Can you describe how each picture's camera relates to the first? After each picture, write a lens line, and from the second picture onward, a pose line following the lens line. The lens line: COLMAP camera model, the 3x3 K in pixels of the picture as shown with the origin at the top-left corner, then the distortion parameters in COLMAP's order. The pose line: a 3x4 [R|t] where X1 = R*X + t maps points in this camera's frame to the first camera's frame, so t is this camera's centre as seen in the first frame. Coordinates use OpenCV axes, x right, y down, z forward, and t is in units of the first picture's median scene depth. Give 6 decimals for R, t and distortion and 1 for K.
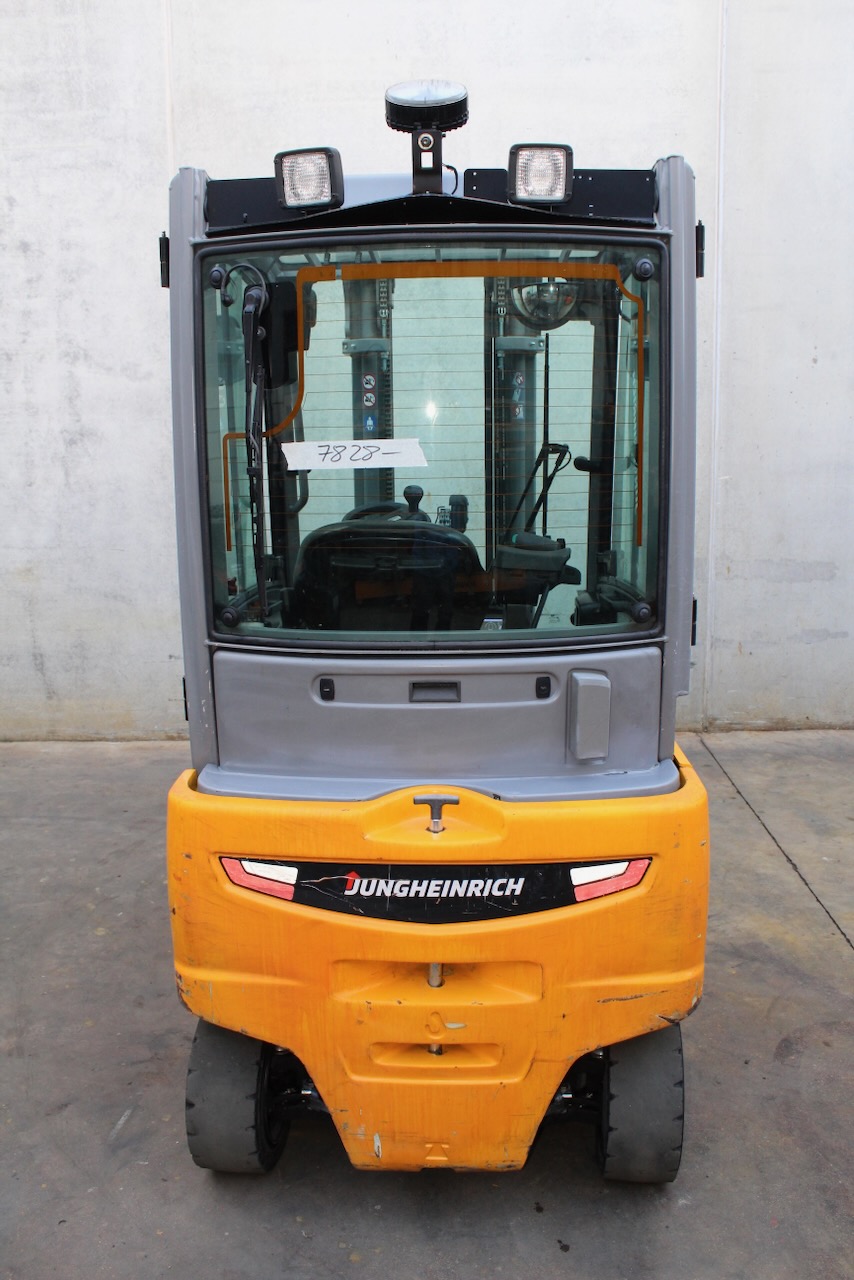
lens RADIAL K [[1072.1, 0, 418.6], [0, 1072.1, 647.9], [0, 0, 1]] dist [-0.143560, 0.109126]
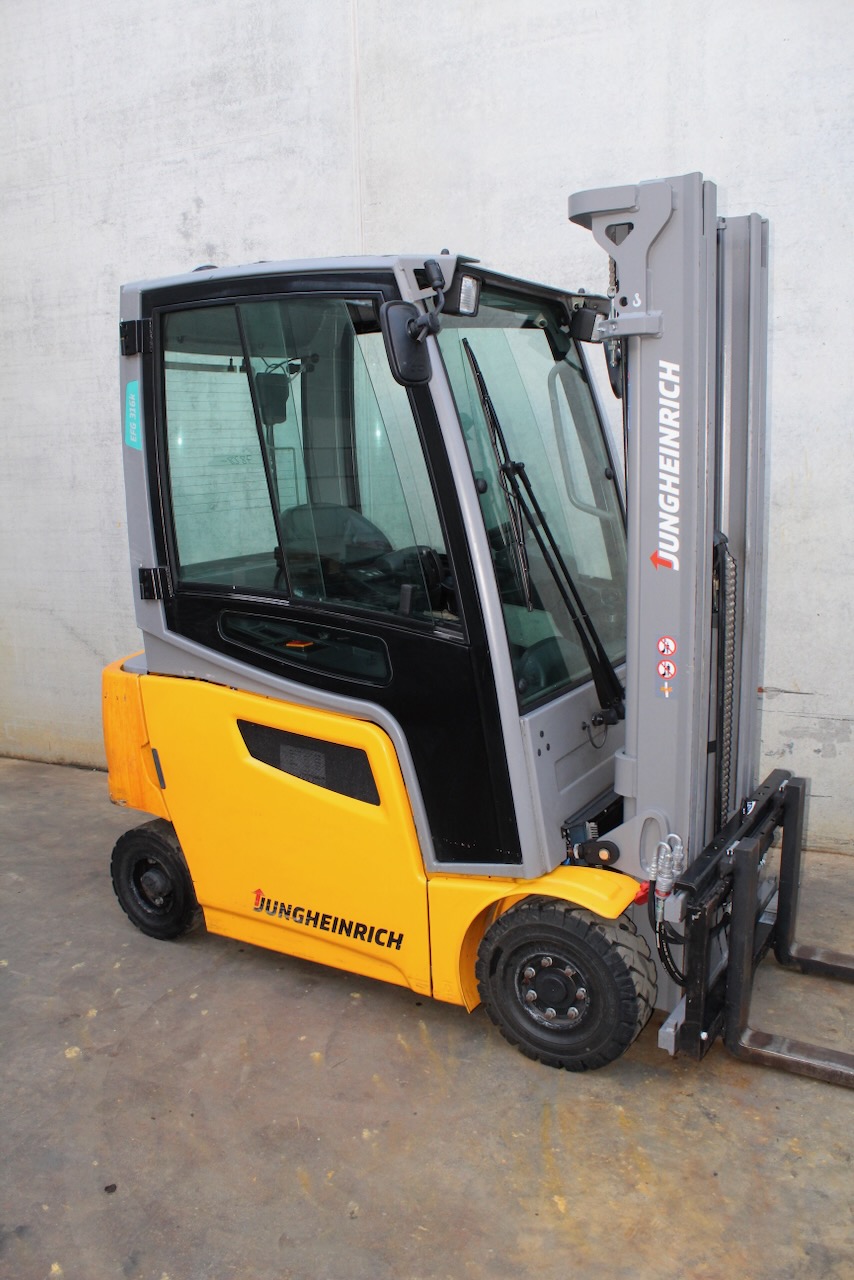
lens RADIAL K [[1072.1, 0, 403.5], [0, 1072.1, 642.3], [0, 0, 1]] dist [-0.143560, 0.109126]
pose [[0.914882, 0.058470, -0.399464, 0.171600], [-0.064013, 0.997949, -0.000534, -0.051200], [0.398614, 0.026060, 0.916749, 0.228112]]
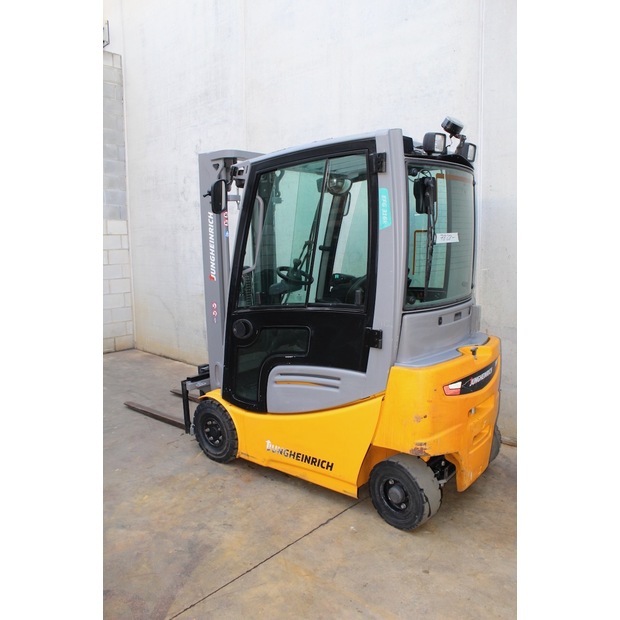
lens RADIAL K [[519.1, 0, 287.8], [0, 519.1, 309.0], [0, 0, 1]] dist [-0.136594, 0.106922]
pose [[0.727536, 0.096375, -0.679267, 0.606970], [-0.134837, 0.990860, -0.003835, -0.068767], [0.672689, 0.094380, 0.733881, 0.304266]]
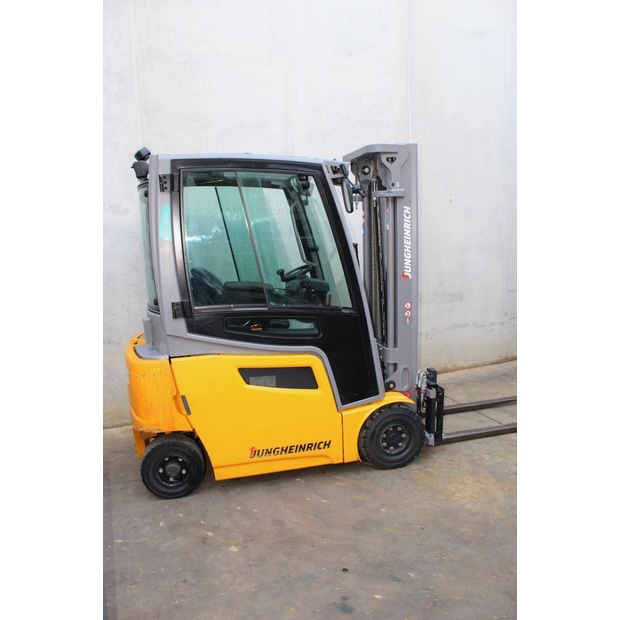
lens RADIAL K [[519.1, 0, 312.1], [0, 519.1, 311.7], [0, 0, 1]] dist [-0.136594, 0.106922]
pose [[0.921815, -0.080641, 0.379148, -0.316615], [0.102234, 0.994067, -0.037131, -0.036310], [-0.373904, 0.072990, 0.924591, 0.141261]]
